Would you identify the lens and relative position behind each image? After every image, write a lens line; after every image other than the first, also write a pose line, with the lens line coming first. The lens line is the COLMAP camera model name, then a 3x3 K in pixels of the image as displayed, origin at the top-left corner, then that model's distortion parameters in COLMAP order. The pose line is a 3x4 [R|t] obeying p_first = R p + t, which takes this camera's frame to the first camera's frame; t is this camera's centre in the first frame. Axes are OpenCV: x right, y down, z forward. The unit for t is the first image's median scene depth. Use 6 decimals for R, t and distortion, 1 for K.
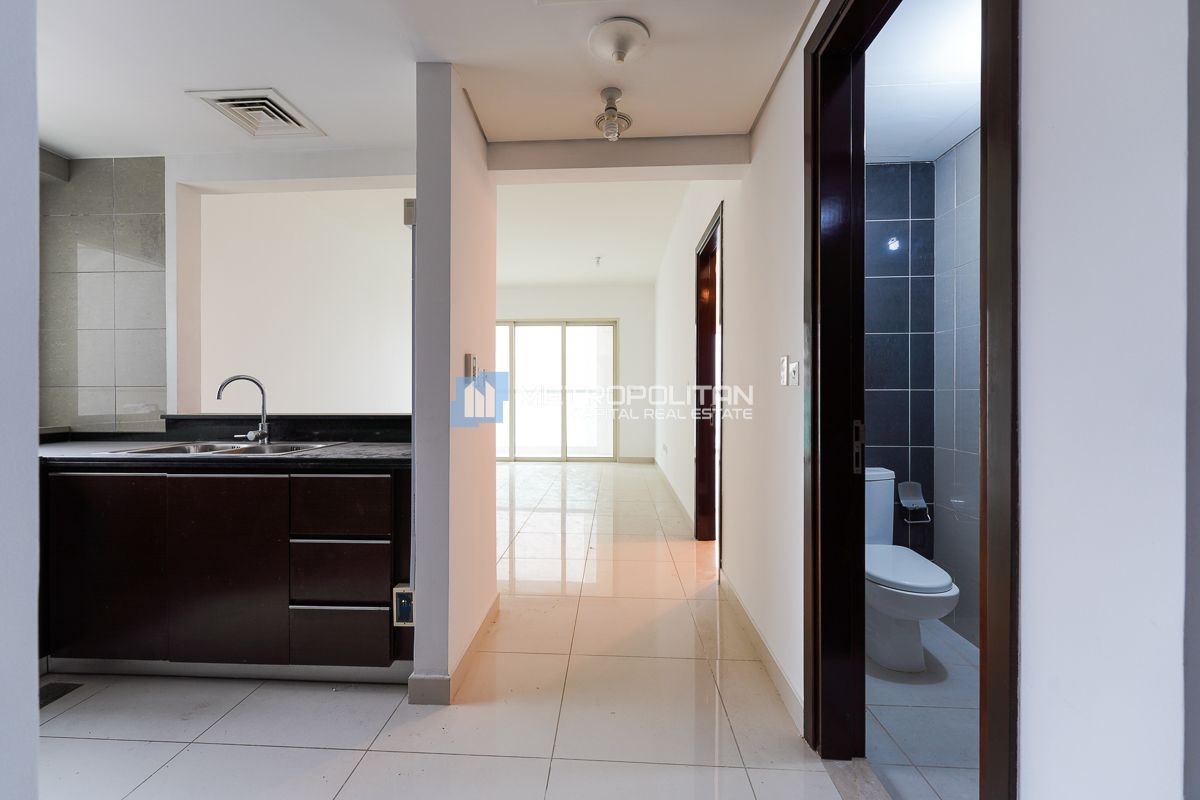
lens RADIAL K [[495.3, 0, 594.7], [0, 495.3, 396.8], [0, 0, 1]] dist [0.006702, -0.002918]
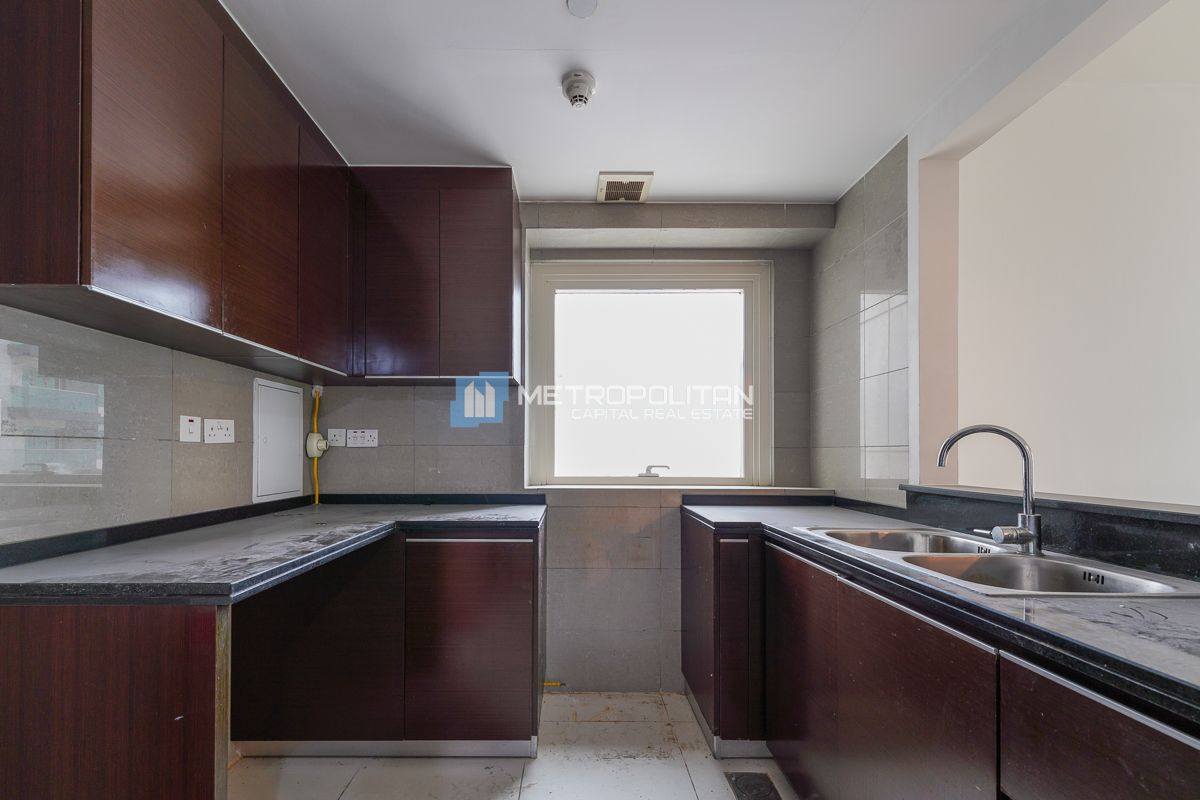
lens RADIAL K [[495.3, 0, 573.8], [0, 495.3, 450.2], [0, 0, 1]] dist [0.006702, -0.002918]
pose [[0.051811, -0.003553, -0.998651, -0.161657], [-0.005383, 0.999978, -0.003837, -0.009926], [0.998642, 0.005575, 0.051790, 0.485486]]
